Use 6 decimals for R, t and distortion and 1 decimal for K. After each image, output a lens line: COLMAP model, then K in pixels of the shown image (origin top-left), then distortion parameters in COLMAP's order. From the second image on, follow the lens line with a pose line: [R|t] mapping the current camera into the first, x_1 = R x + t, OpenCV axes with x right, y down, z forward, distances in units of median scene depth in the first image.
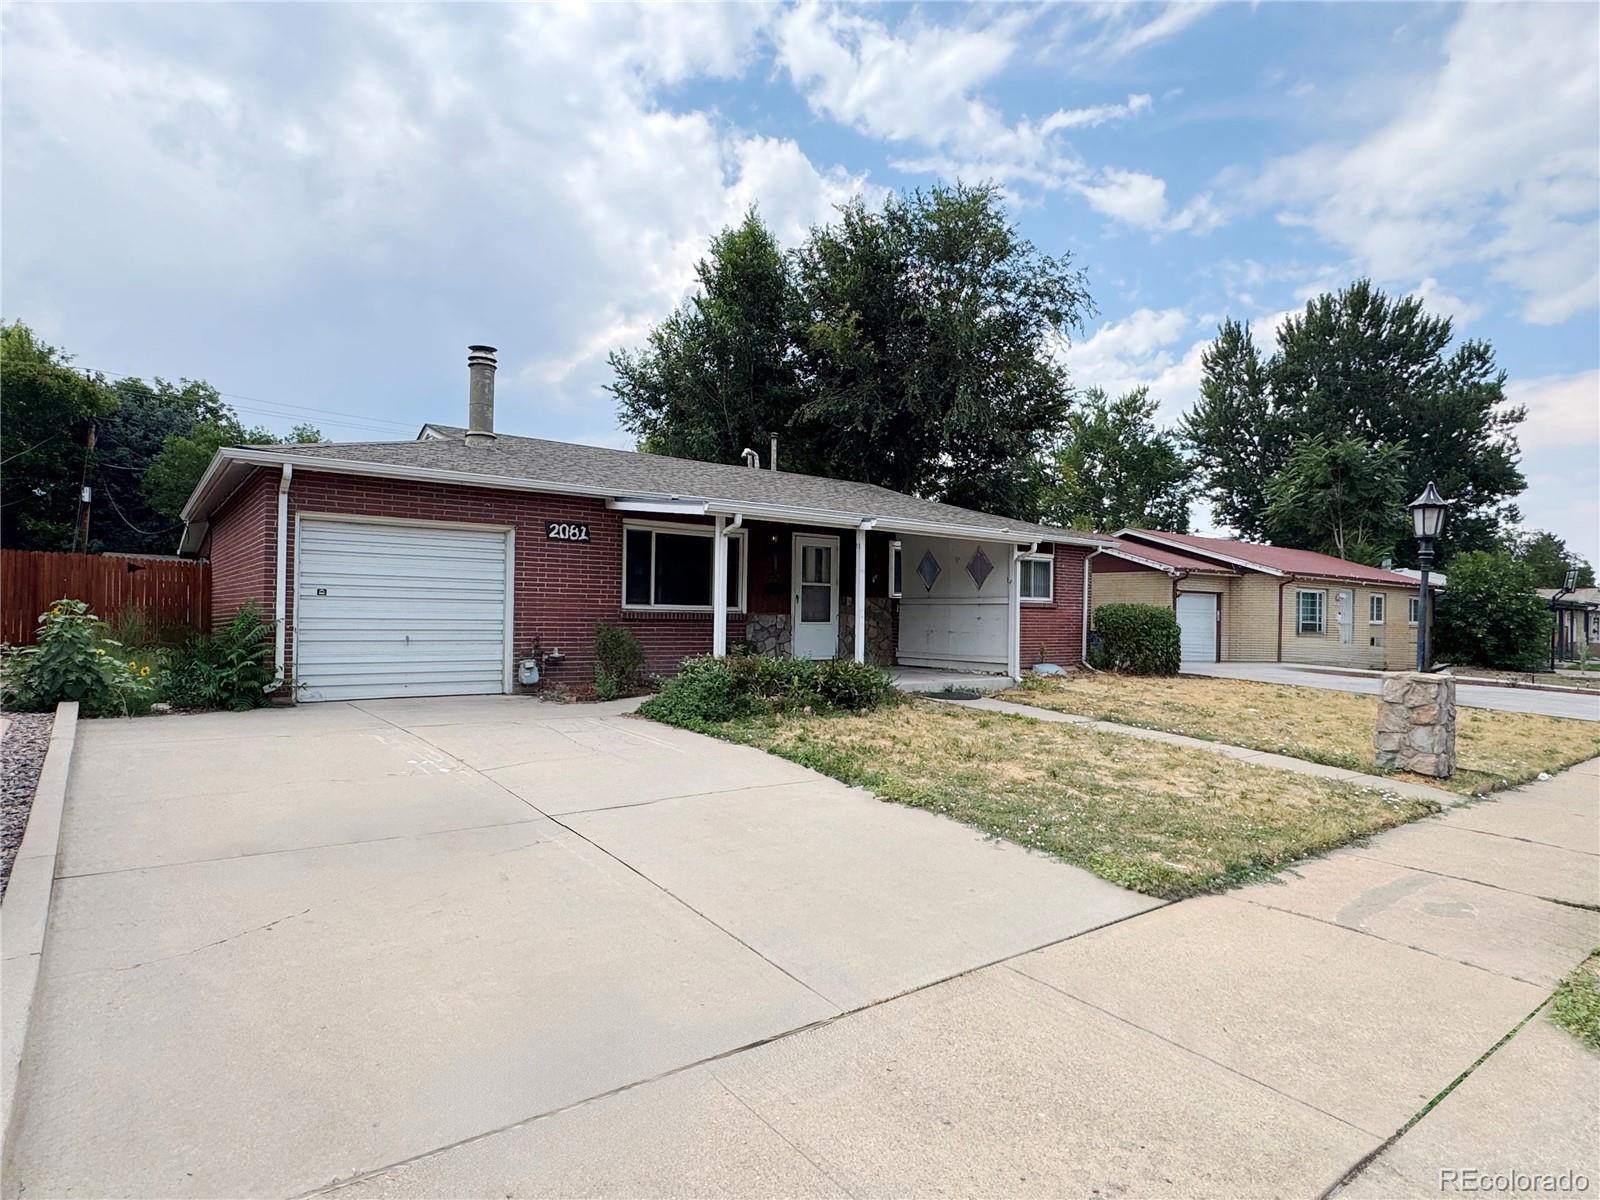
lens RADIAL K [[889.9, 0, 800.0], [0, 889.9, 600.0], [0, 0, 1]] dist [-0.000214, -0.000027]
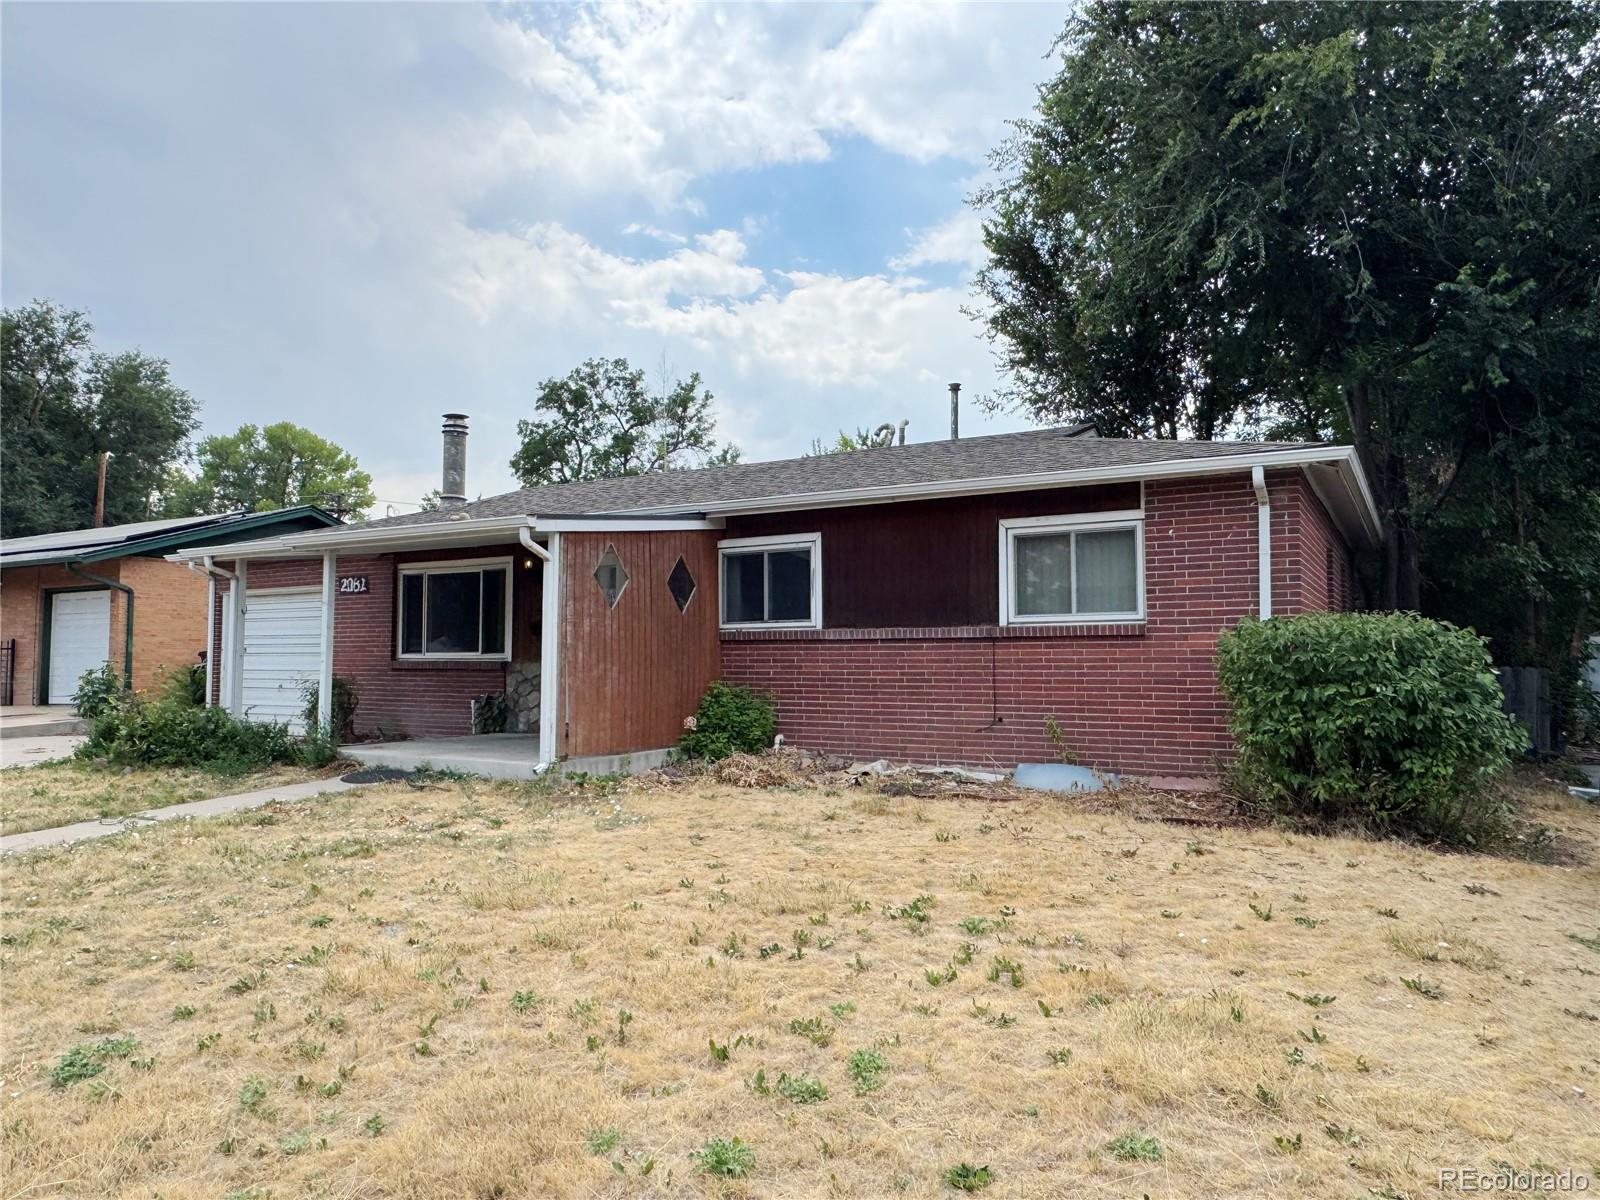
lens RADIAL K [[1078.6, 0, 800.0], [0, 1078.6, 600.0], [0, 0, 1]] dist [0.000296, 0.000017]
pose [[0.379111, -0.081889, -0.921721, 0.964708], [0.013944, 0.996469, -0.082795, 0.045889], [0.925246, 0.018536, 0.378914, 0.893370]]
